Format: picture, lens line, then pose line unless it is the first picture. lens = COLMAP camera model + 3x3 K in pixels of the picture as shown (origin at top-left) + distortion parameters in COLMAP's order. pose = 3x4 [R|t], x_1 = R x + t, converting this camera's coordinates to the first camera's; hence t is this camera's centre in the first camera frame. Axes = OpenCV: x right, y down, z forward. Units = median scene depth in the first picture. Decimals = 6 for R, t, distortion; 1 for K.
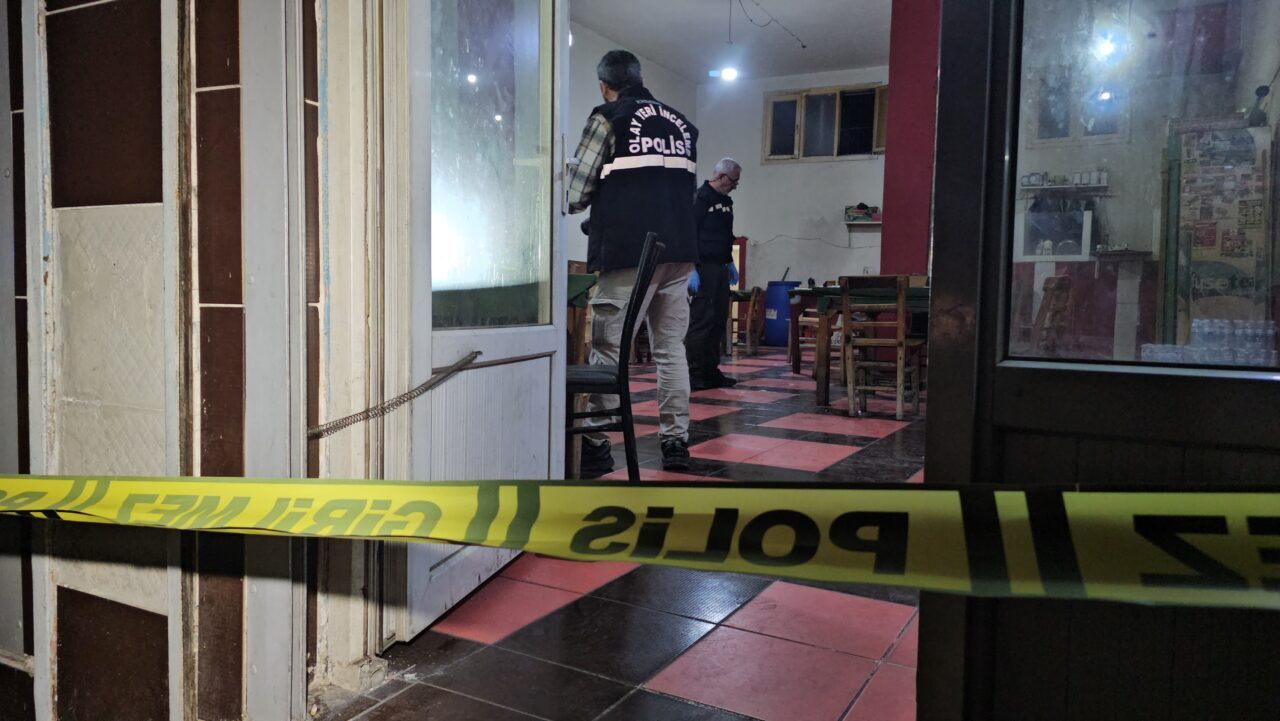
lens RADIAL K [[852.6, 0, 634.8], [0, 852.6, 353.8], [0, 0, 1]] dist [0.041928, -0.033880]
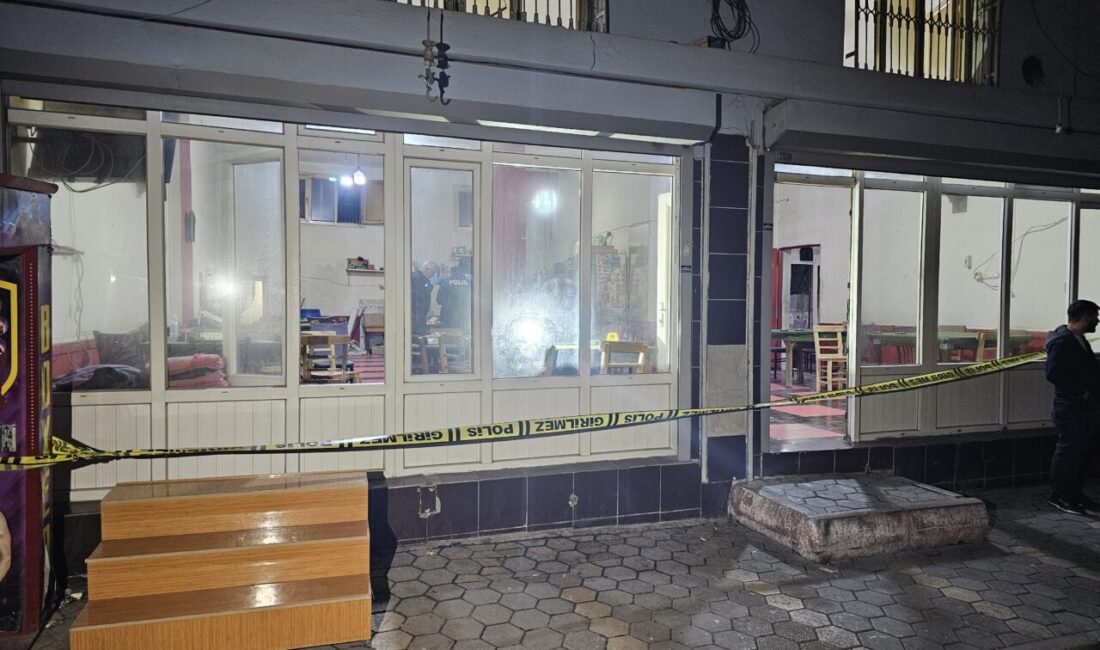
lens RADIAL K [[731.7, 0, 548.3], [0, 731.7, 333.6], [0, 0, 1]] dist [0.056497, -0.001168]
pose [[0.666083, -0.043437, 0.744611, -2.001855], [0.053274, 0.998524, 0.010593, -0.159358], [-0.743972, 0.032613, 0.667414, -0.415631]]
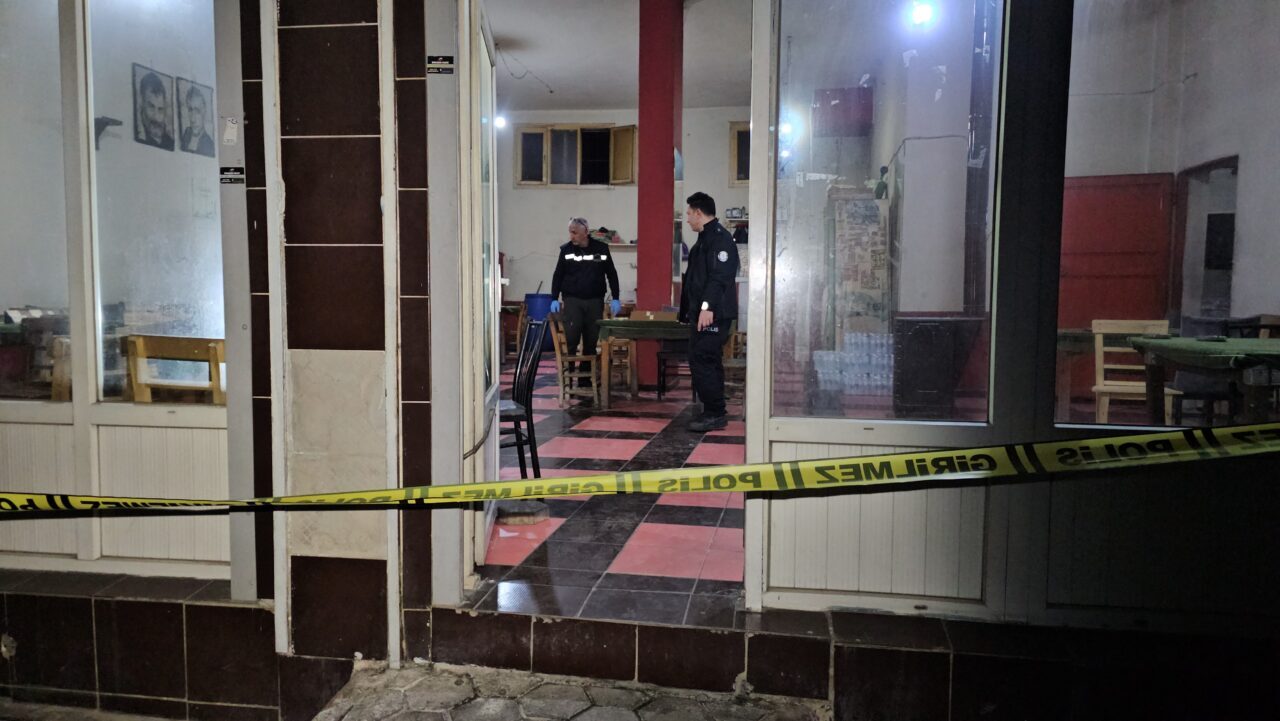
lens RADIAL K [[852.6, 0, 639.2], [0, 852.6, 363.5], [0, 0, 1]] dist [0.041928, -0.033880]
pose [[0.945738, -0.038792, 0.322607, -0.296895], [0.031408, 0.999113, 0.028065, -0.087533], [-0.323410, -0.016410, 0.946117, -0.506410]]
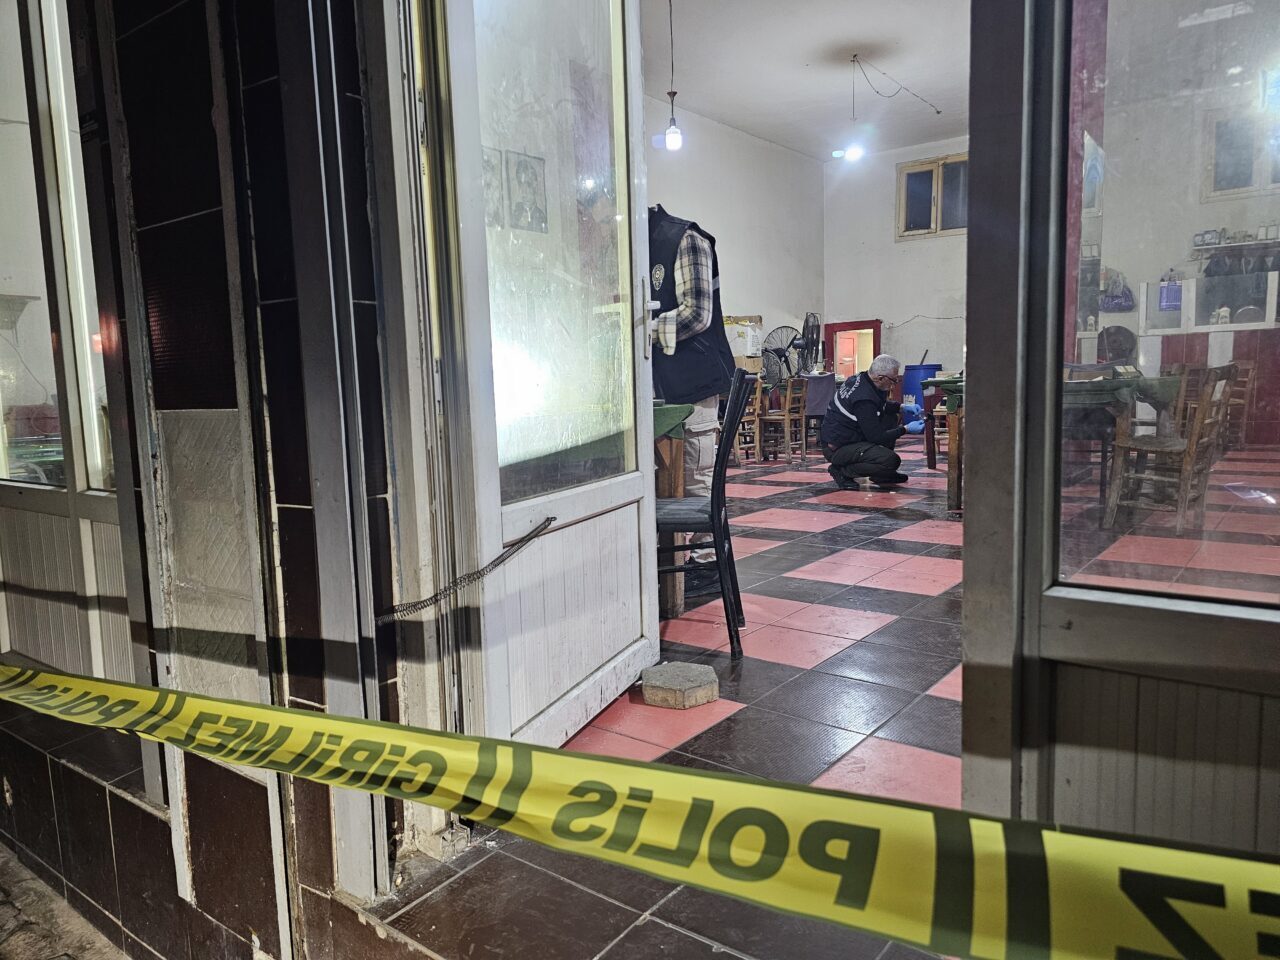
lens RADIAL K [[850.2, 0, 637.0], [0, 850.2, 483.1], [0, 0, 1]] dist [0.036934, -0.022802]
pose [[0.986272, -0.029837, -0.162411, 0.051411], [0.038442, 0.998004, 0.050100, -0.057681], [0.160592, -0.055656, 0.985451, 0.014260]]
